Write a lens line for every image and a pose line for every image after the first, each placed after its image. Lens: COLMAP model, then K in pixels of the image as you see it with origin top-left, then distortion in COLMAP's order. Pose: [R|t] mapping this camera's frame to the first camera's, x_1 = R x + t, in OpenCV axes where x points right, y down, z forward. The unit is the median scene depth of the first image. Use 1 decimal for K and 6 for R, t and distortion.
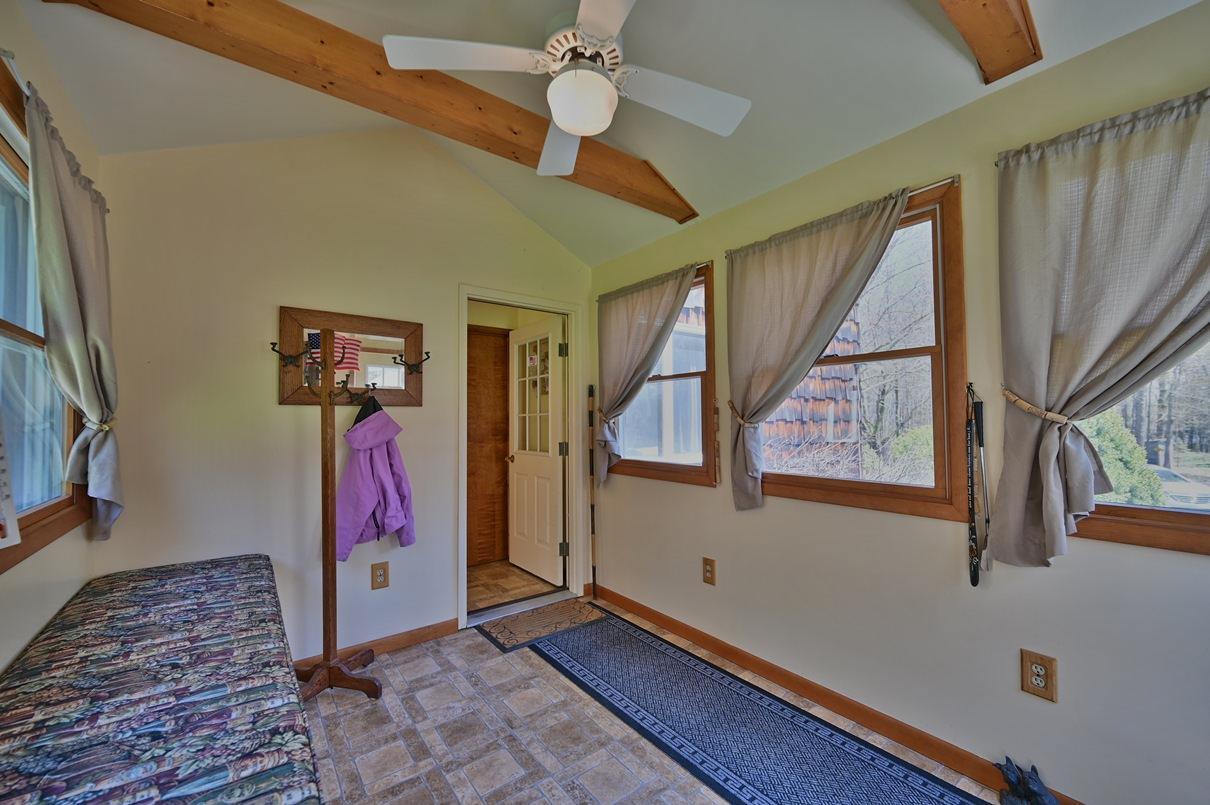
lens RADIAL K [[475.8, 0, 614.0], [0, 475.8, 404.6], [0, 0, 1]] dist [-0.004177, 0.001133]
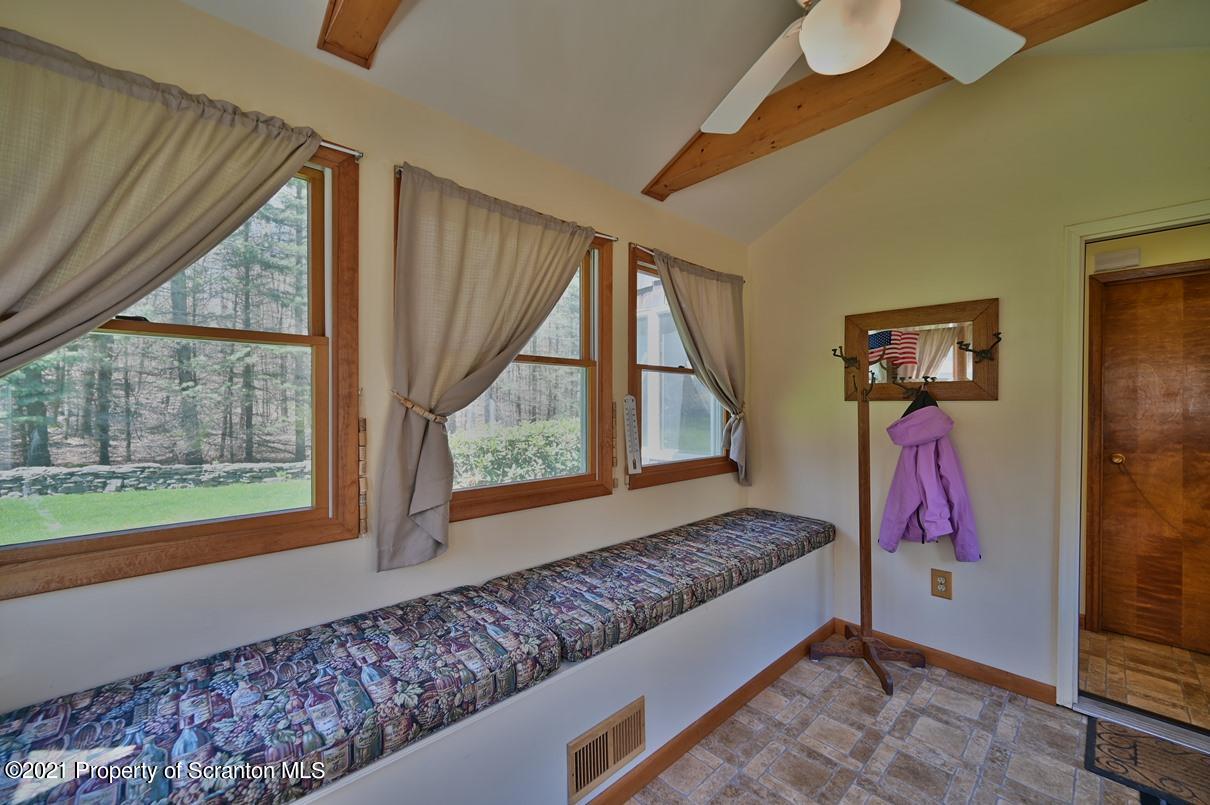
lens RADIAL K [[475.8, 0, 602.0], [0, 475.8, 409.1], [0, 0, 1]] dist [-0.004177, 0.001133]
pose [[0.084568, 0.018180, -0.996252, 0.444081], [0.029465, 0.999351, 0.020738, -0.023025], [0.995982, -0.031108, 0.083978, 0.333361]]
